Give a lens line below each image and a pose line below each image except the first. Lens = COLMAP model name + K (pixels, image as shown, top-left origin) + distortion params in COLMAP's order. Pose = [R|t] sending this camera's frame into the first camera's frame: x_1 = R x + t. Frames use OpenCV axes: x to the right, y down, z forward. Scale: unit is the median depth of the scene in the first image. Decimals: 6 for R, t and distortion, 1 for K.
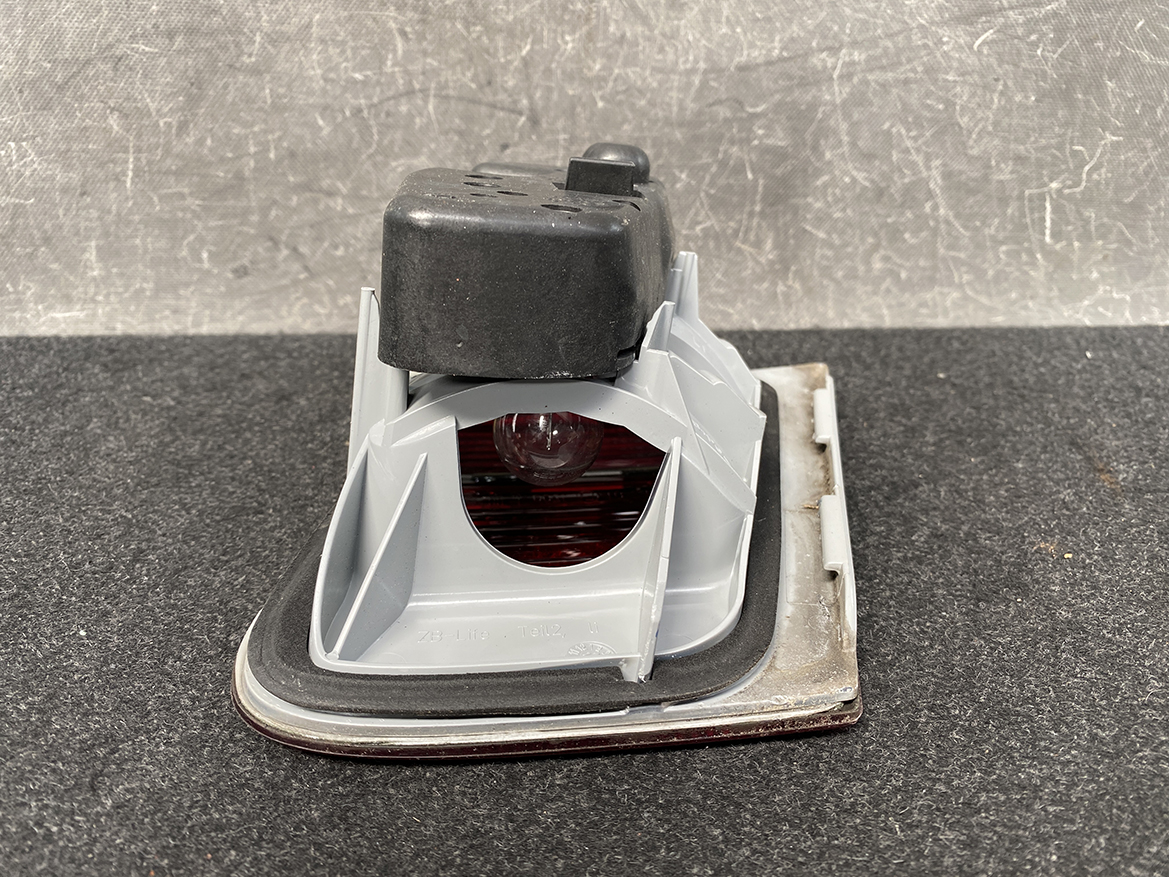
lens RADIAL K [[865.0, 0, 580.4], [0, 865.0, 435.8], [0, 0, 1]] dist [-0.028371, 0.018088]
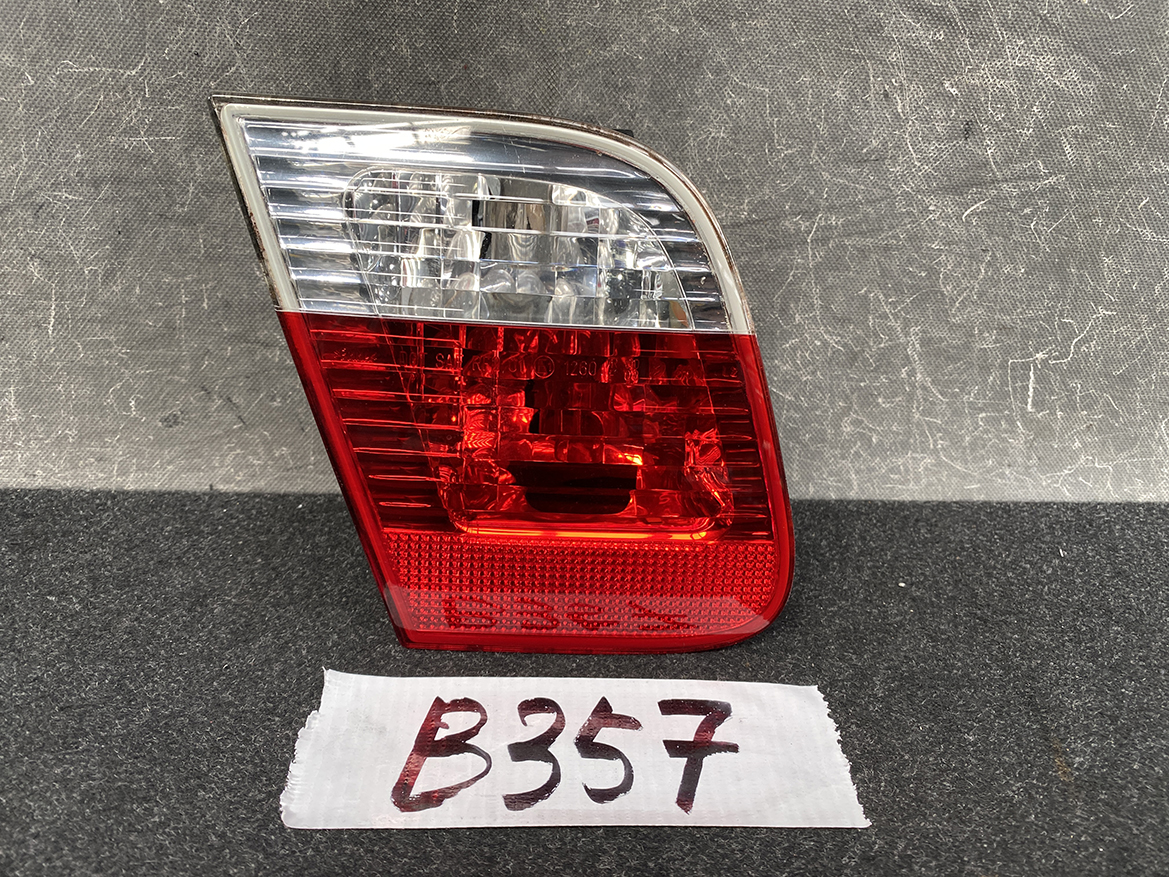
lens RADIAL K [[865.0, 0, 575.3], [0, 865.0, 403.5], [0, 0, 1]] dist [-0.028371, 0.018088]
pose [[0.998807, 0.048837, 0.000284, 0.049979], [-0.048818, 0.998227, 0.034045, -0.274665], [0.001379, -0.034019, 0.999420, 0.060732]]
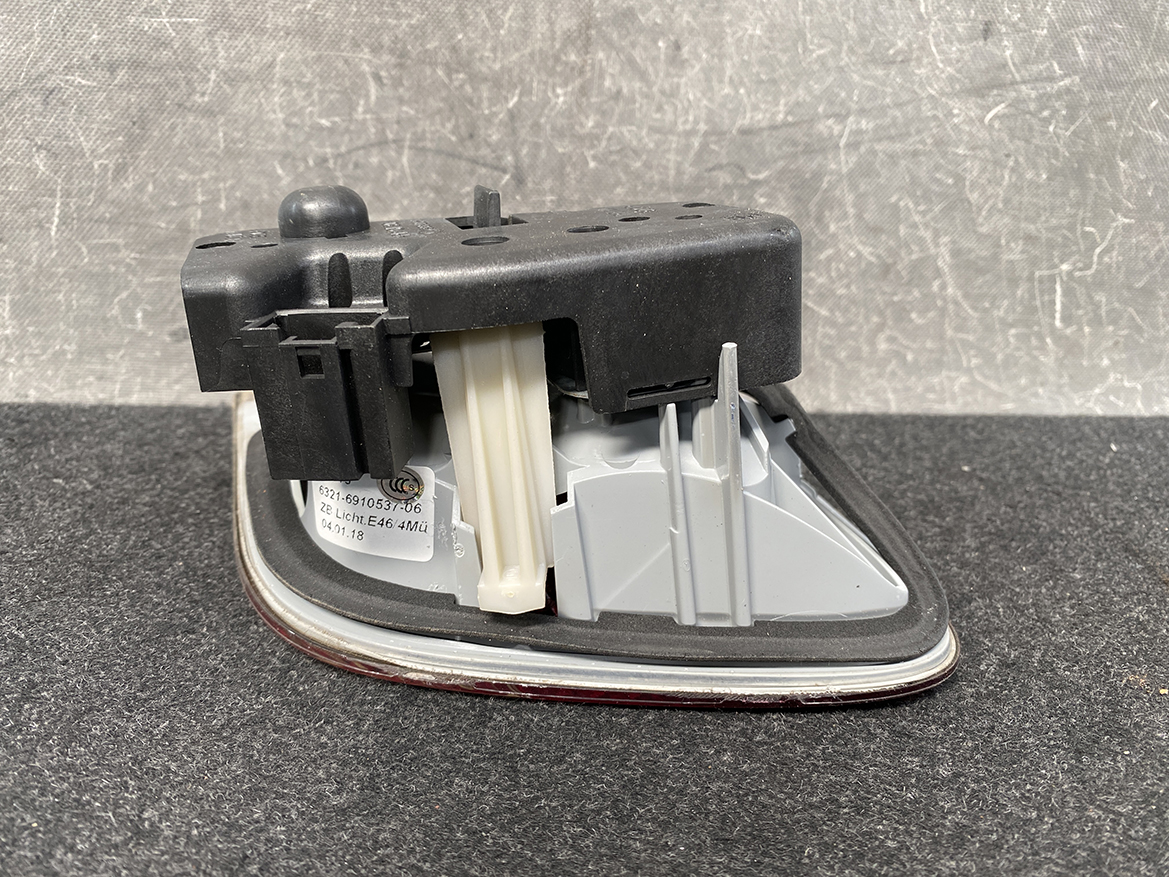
lens RADIAL K [[865.0, 0, 569.1], [0, 865.0, 437.9], [0, 0, 1]] dist [-0.028371, 0.018088]
pose [[0.998142, 0.019871, 0.057593, -0.048961], [-0.015240, 0.996698, -0.079753, -0.022863], [-0.058987, 0.078727, 0.995150, 0.117669]]
